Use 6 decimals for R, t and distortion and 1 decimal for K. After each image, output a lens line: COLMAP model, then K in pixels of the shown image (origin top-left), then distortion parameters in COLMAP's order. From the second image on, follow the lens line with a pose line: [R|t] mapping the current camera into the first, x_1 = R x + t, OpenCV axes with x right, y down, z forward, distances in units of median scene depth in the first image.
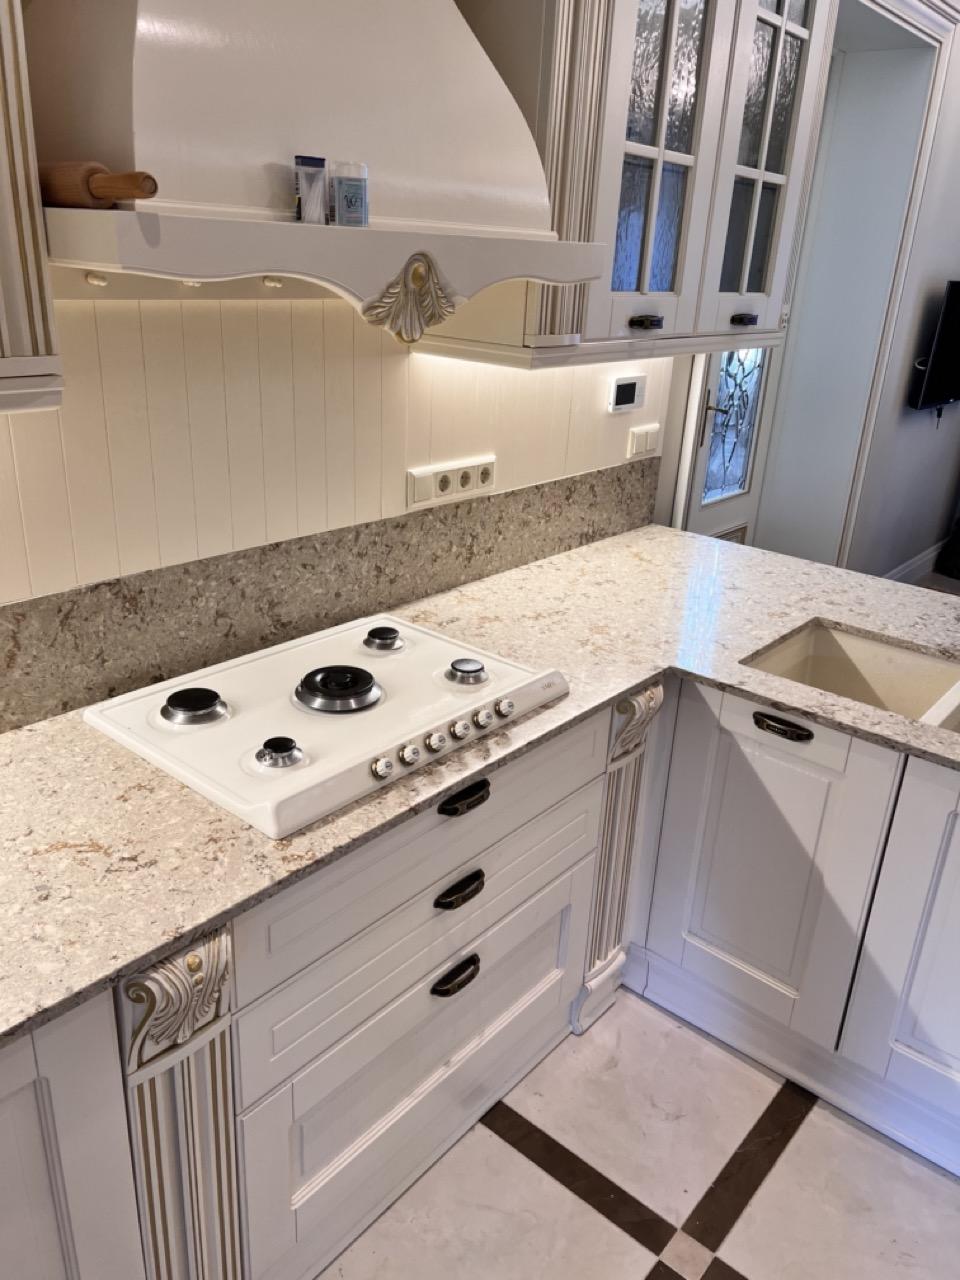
lens RADIAL K [[959.0, 0, 489.9], [0, 959.0, 644.3], [0, 0, 1]] dist [0.062896, -0.093439]
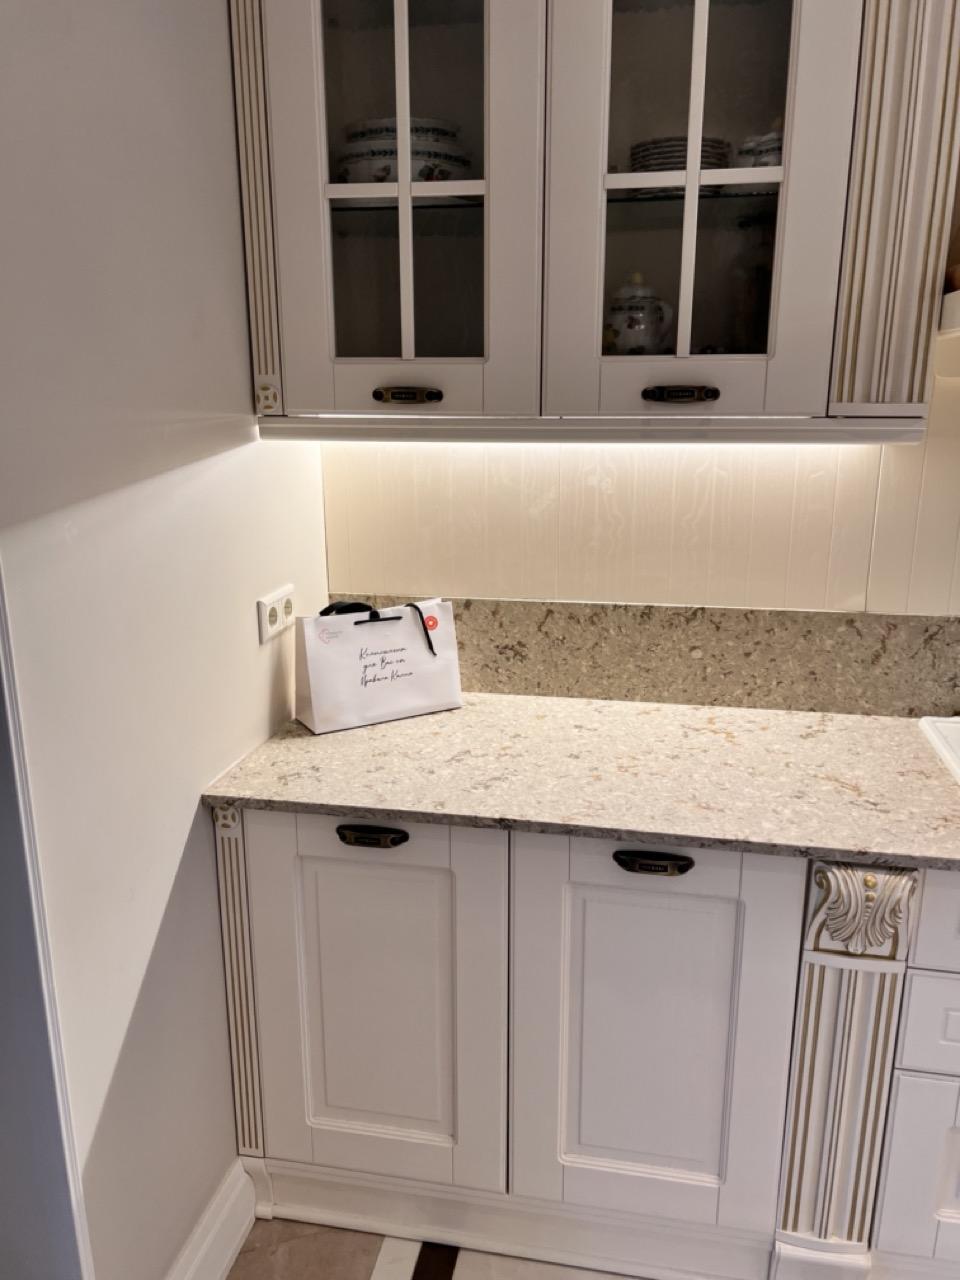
lens RADIAL K [[959.0, 0, 489.9], [0, 959.0, 644.3], [0, 0, 1]] dist [0.062896, -0.093439]
pose [[0.485609, 0.175564, -0.856365, 0.248651], [-0.304860, 0.952135, 0.022324, 0.091135], [0.819295, 0.250231, 0.515888, -0.050920]]
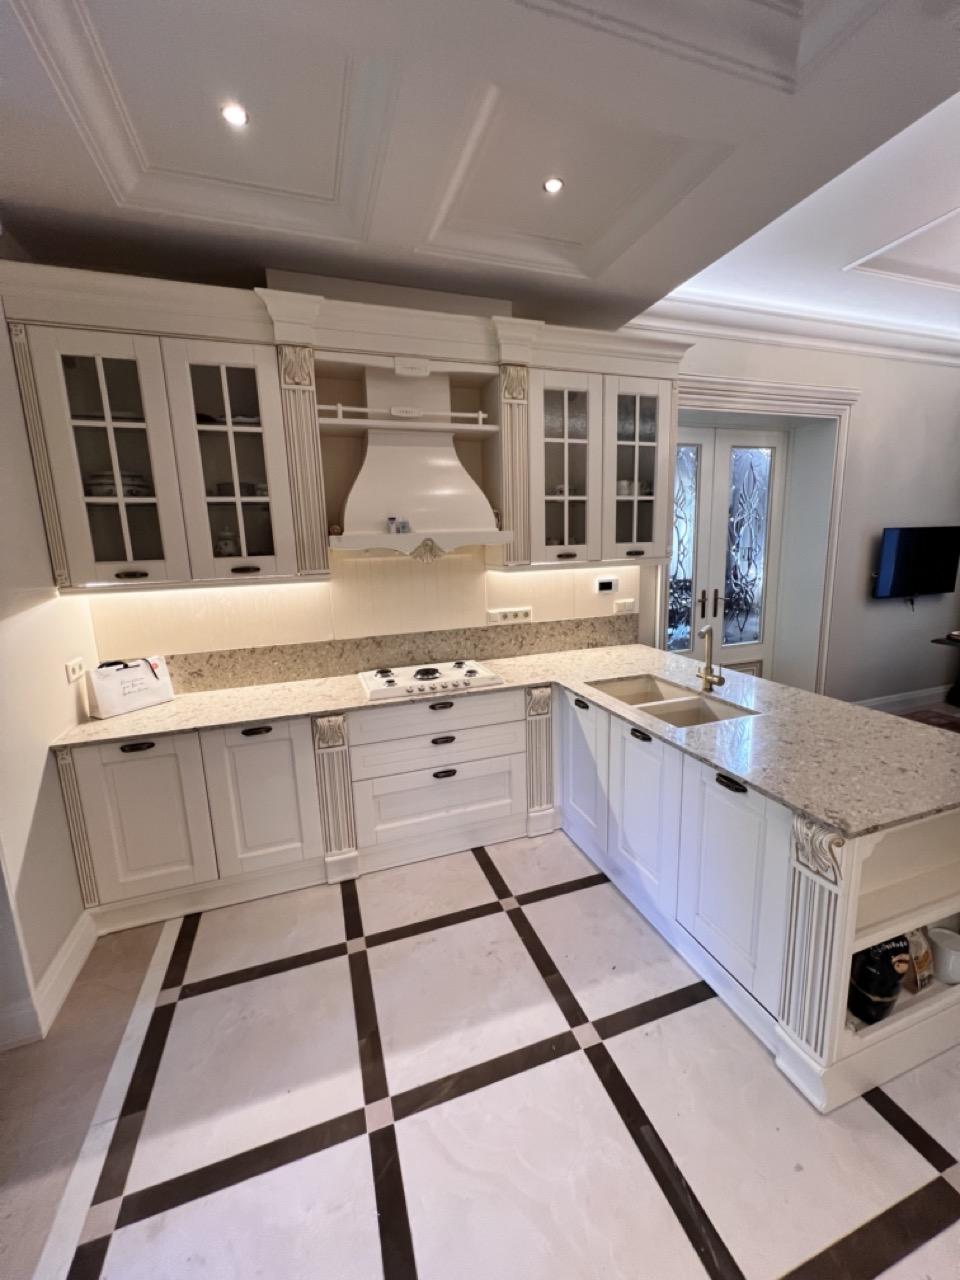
lens RADIAL K [[512.3, 0, 486.9], [0, 512.3, 638.3], [0, 0, 1]] dist [-0.000609, -0.000192]
pose [[0.856877, 0.013500, -0.515344, 0.697953], [-0.120212, 0.977331, -0.174278, 0.162141], [0.501309, 0.211285, 0.839075, -0.249986]]
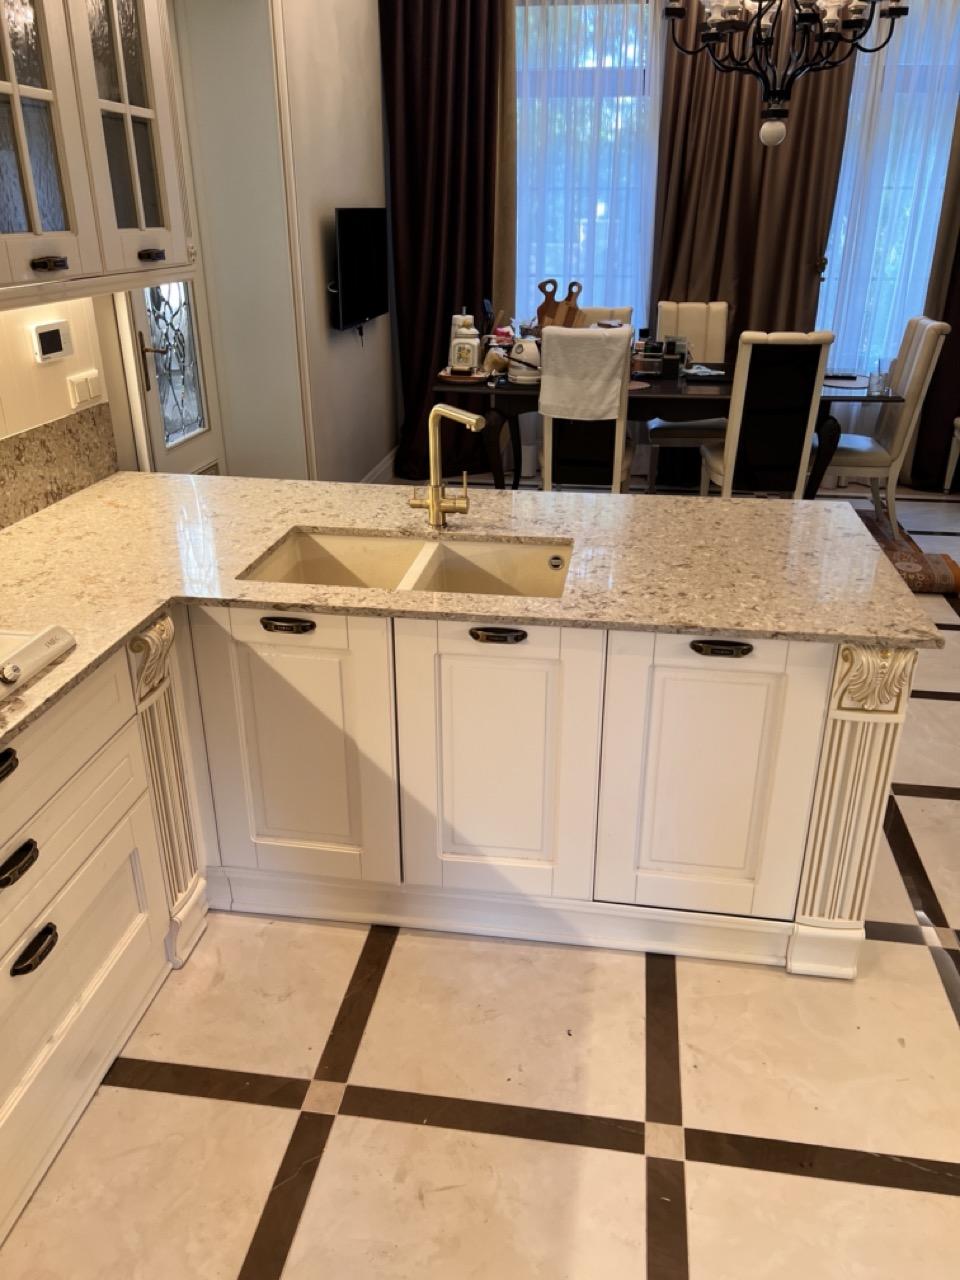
lens RADIAL K [[949.5, 0, 480.0], [0, 949.5, 640.0], [0, 0, 1]] dist [0.067348, -0.062759]
pose [[0.854107, -0.260309, 0.450266, -0.005830], [0.236378, 0.965442, 0.109761, 0.031776], [-0.463278, 0.012685, 0.886122, -0.067576]]
